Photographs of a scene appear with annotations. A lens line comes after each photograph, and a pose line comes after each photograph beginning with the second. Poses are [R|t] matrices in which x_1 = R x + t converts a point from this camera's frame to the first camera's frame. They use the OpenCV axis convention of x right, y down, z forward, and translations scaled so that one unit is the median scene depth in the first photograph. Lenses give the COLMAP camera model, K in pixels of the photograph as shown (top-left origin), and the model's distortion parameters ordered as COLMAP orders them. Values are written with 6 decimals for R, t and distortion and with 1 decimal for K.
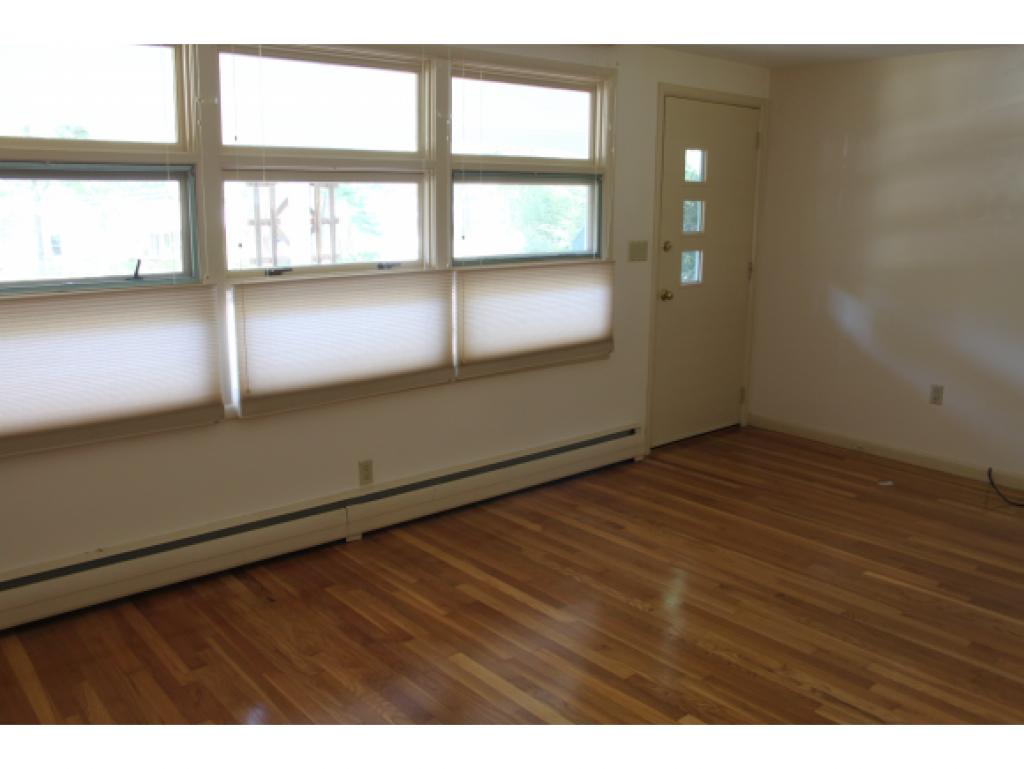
lens RADIAL K [[847.8, 0, 512.0], [0, 847.8, 384.5], [0, 0, 1]] dist [-0.140220, 0.129583]
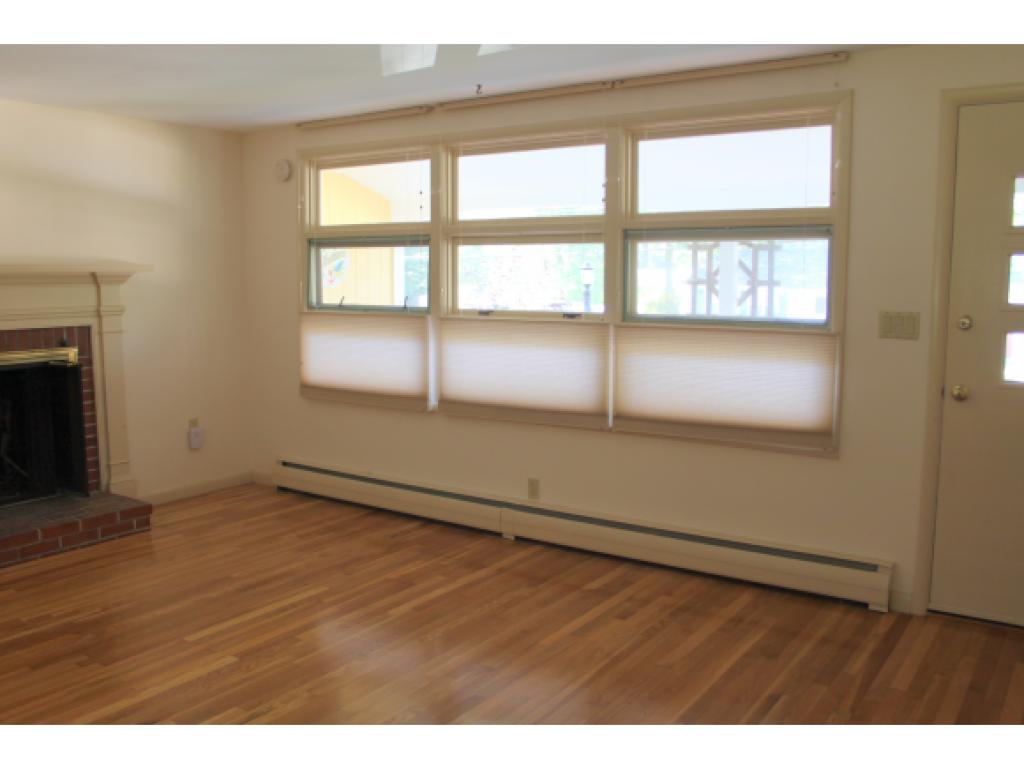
lens RADIAL K [[847.8, 0, 512.0], [0, 847.8, 384.5], [0, 0, 1]] dist [-0.140220, 0.129583]
pose [[0.291578, 0.119723, -0.949025, 0.913951], [-0.203269, 0.977232, 0.060829, -0.102100], [0.934700, 0.175171, 0.309276, 0.580834]]
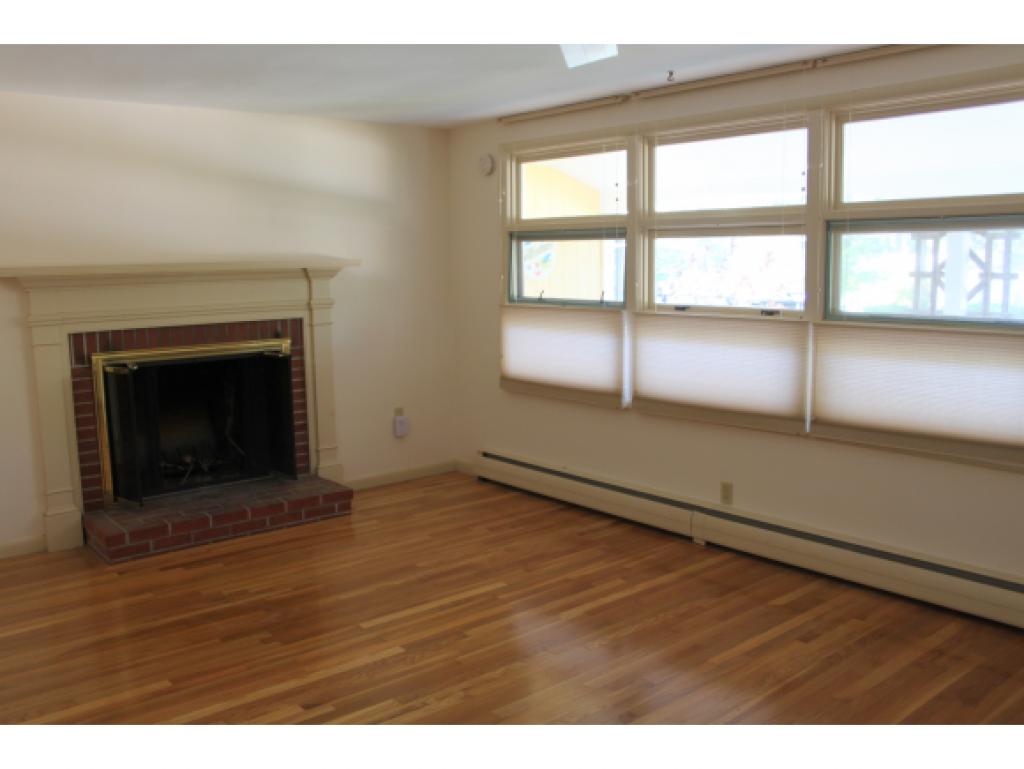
lens RADIAL K [[848.9, 0, 534.4], [0, 848.9, 385.1], [0, 0, 1]] dist [-0.142031, 0.123163]
pose [[0.044986, 0.139981, -0.989132, 0.897292], [-0.201970, 0.970962, 0.128224, -0.126101], [0.978358, 0.194007, 0.071951, 0.640059]]
